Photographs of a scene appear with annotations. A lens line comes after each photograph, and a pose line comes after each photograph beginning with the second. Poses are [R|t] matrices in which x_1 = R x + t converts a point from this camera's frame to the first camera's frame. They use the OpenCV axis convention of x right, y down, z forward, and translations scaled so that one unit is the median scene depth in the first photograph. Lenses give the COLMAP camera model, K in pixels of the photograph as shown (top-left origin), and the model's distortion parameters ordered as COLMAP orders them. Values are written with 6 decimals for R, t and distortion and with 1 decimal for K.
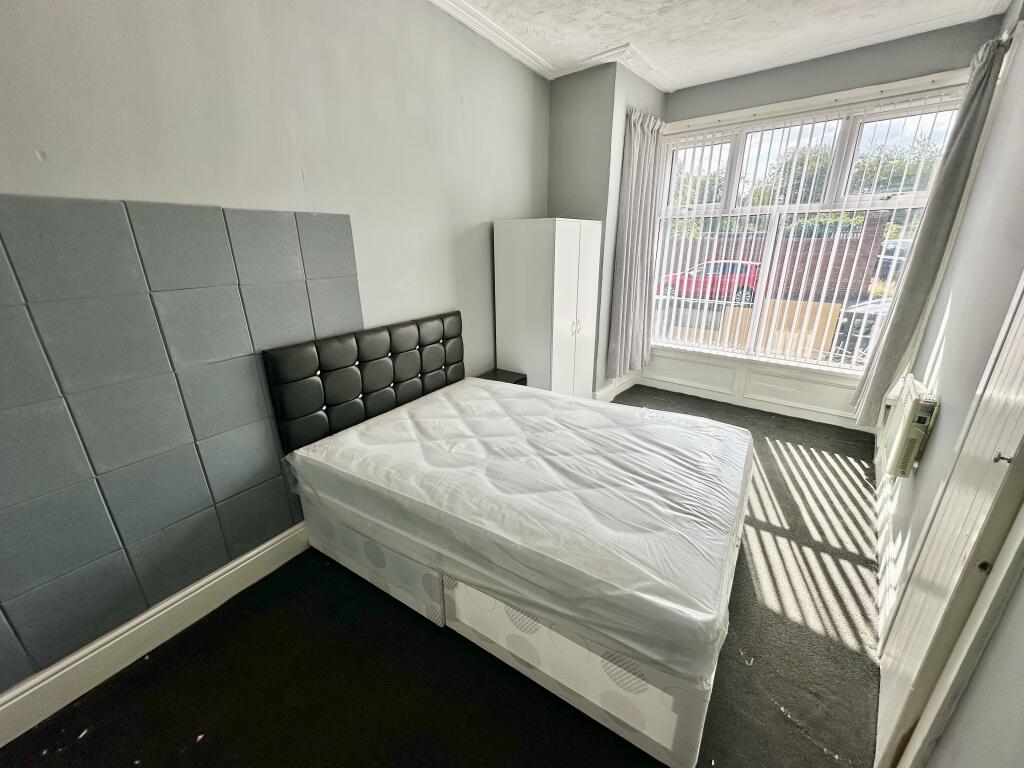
lens RADIAL K [[411.3, 0, 511.5], [0, 411.3, 386.7], [0, 0, 1]] dist [0.000676, 0.000122]
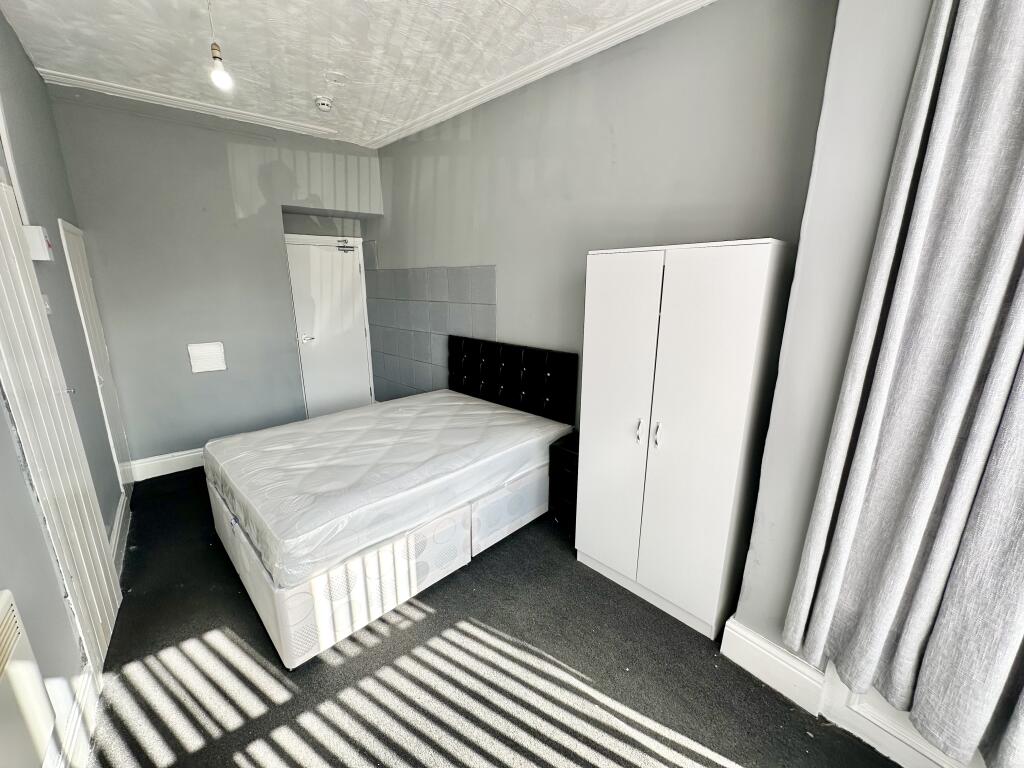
lens RADIAL K [[411.3, 0, 511.5], [0, 411.3, 386.7], [0, 0, 1]] dist [0.000676, 0.000122]
pose [[-0.210650, 0.247916, -0.945603, 0.997395], [-0.327447, 0.893533, 0.307209, -0.443141], [0.921089, 0.374348, -0.107043, 1.206300]]
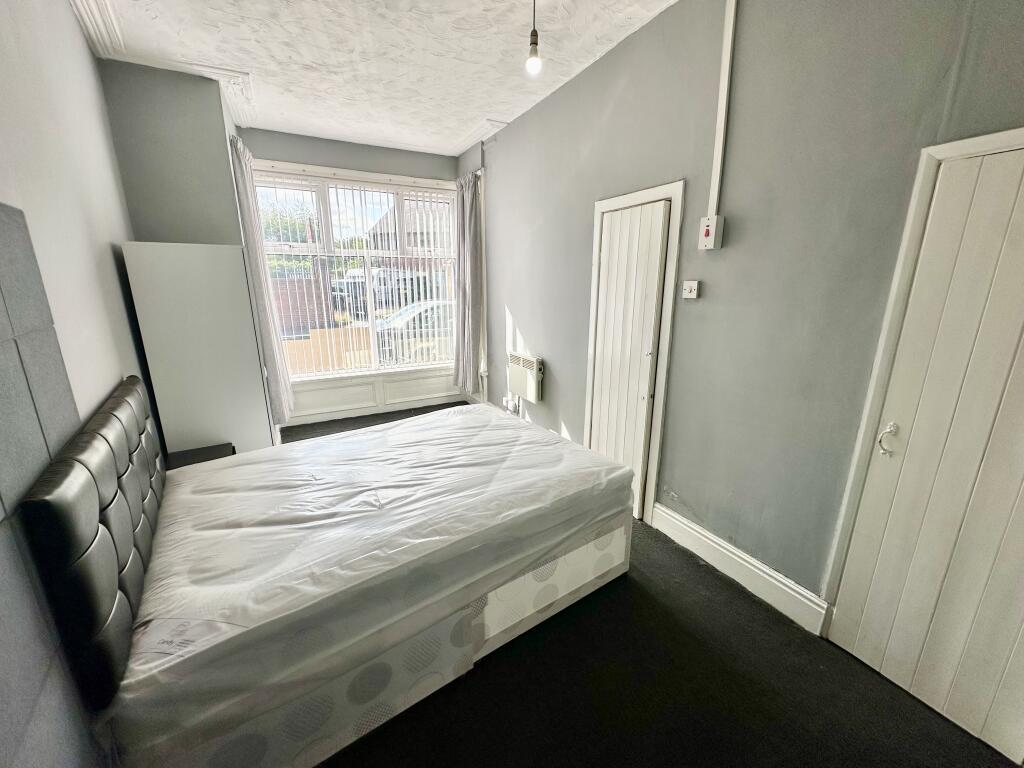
lens RADIAL K [[411.3, 0, 511.5], [0, 411.3, 386.7], [0, 0, 1]] dist [0.000676, 0.000122]
pose [[0.366009, -0.224909, 0.903024, -0.601509], [0.306216, 0.945427, 0.111355, -0.071776], [-0.878788, 0.235764, 0.414906, 0.271584]]
